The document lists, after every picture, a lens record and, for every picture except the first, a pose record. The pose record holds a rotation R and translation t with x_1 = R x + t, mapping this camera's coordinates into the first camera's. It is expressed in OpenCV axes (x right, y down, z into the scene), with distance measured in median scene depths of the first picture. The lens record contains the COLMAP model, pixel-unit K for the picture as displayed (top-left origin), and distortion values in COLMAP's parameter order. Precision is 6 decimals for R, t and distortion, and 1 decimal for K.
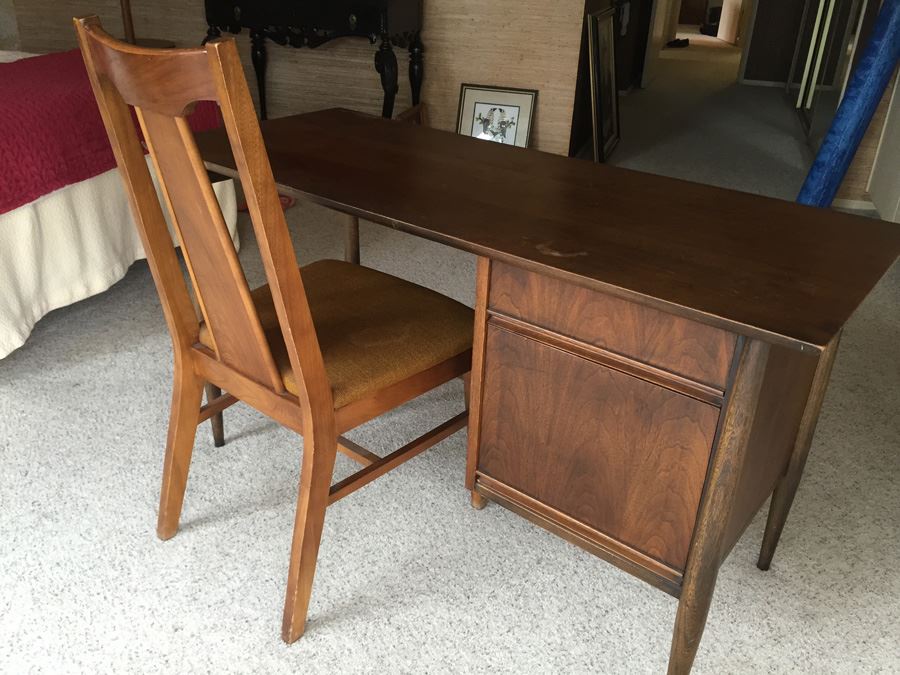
lens RADIAL K [[772.9, 0, 446.3], [0, 772.9, 337.0], [0, 0, 1]] dist [0.099756, -0.145883]
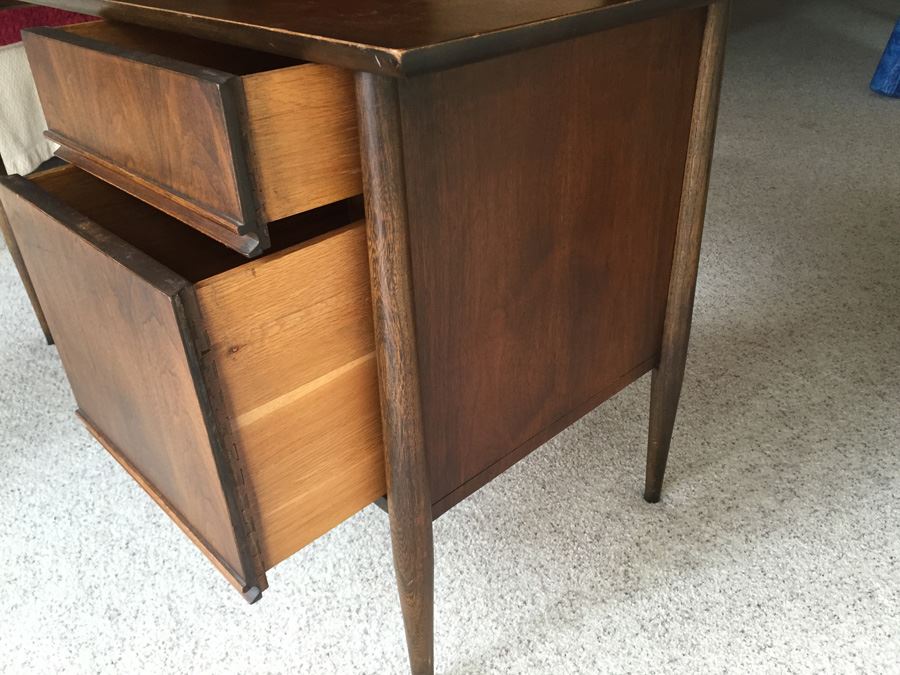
lens RADIAL K [[772.9, 0, 446.3], [0, 772.9, 337.0], [0, 0, 1]] dist [0.099756, -0.145883]
pose [[0.987978, 0.007986, -0.154387, 0.349857], [0.001262, 0.998215, 0.059714, 0.104303], [0.154588, -0.059191, 0.986204, 0.272714]]
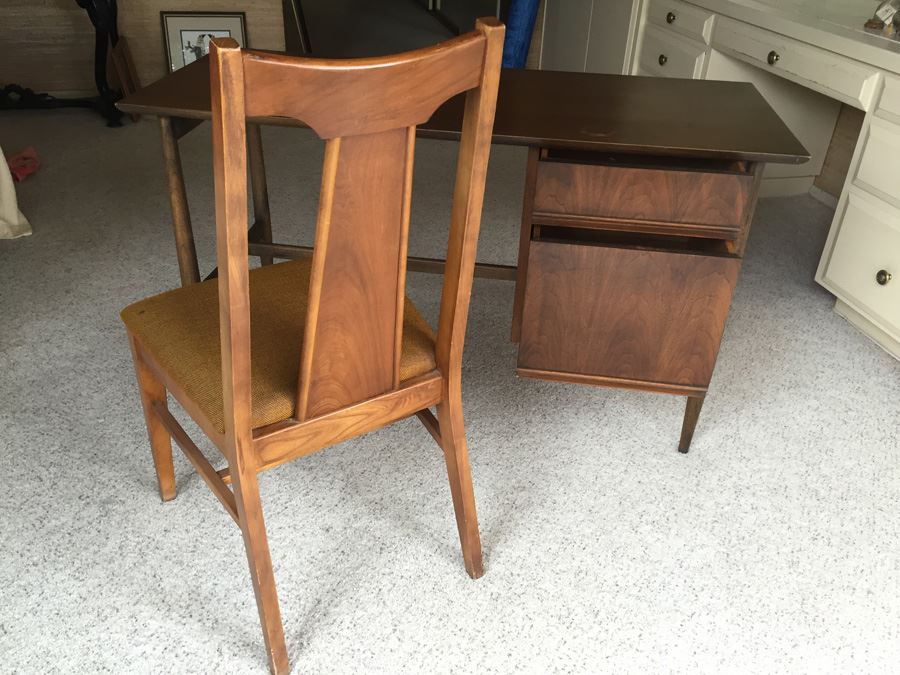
lens RADIAL K [[771.6, 0, 450.0], [0, 771.6, 337.5], [0, 0, 1]] dist [0.102394, -0.150501]
pose [[0.858989, -0.271736, 0.433933, -0.569105], [0.227247, 0.961828, 0.152466, -0.025342], [-0.458799, -0.032356, 0.887951, -0.067399]]
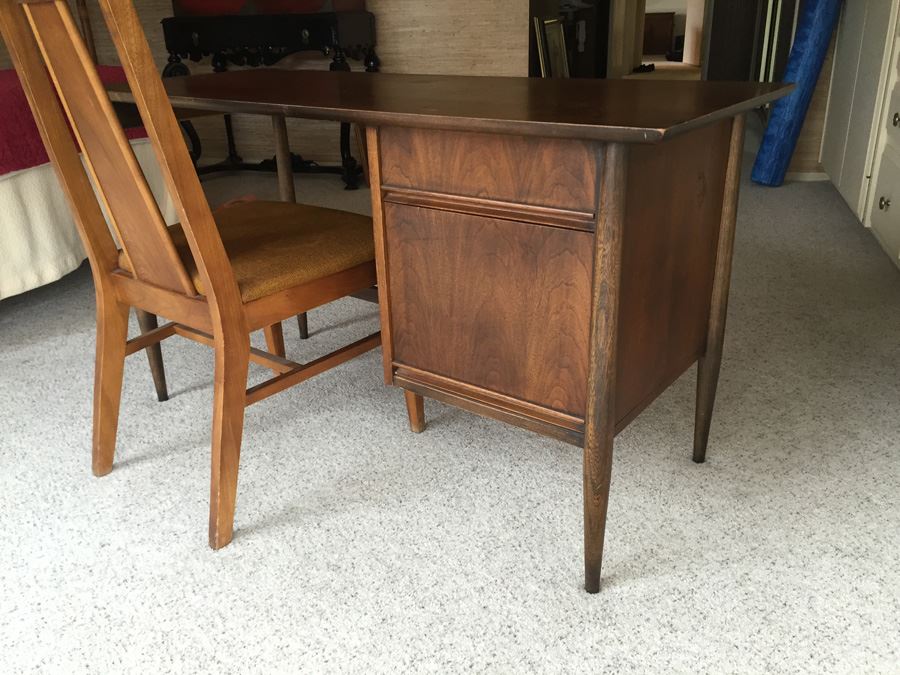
lens RADIAL K [[772.9, 0, 446.3], [0, 772.9, 337.0], [0, 0, 1]] dist [0.099756, -0.145883]
pose [[0.997476, -0.070899, -0.003888, 0.105607], [0.070450, 0.995019, -0.070529, 0.198467], [0.008869, 0.070077, 0.997502, -0.006418]]
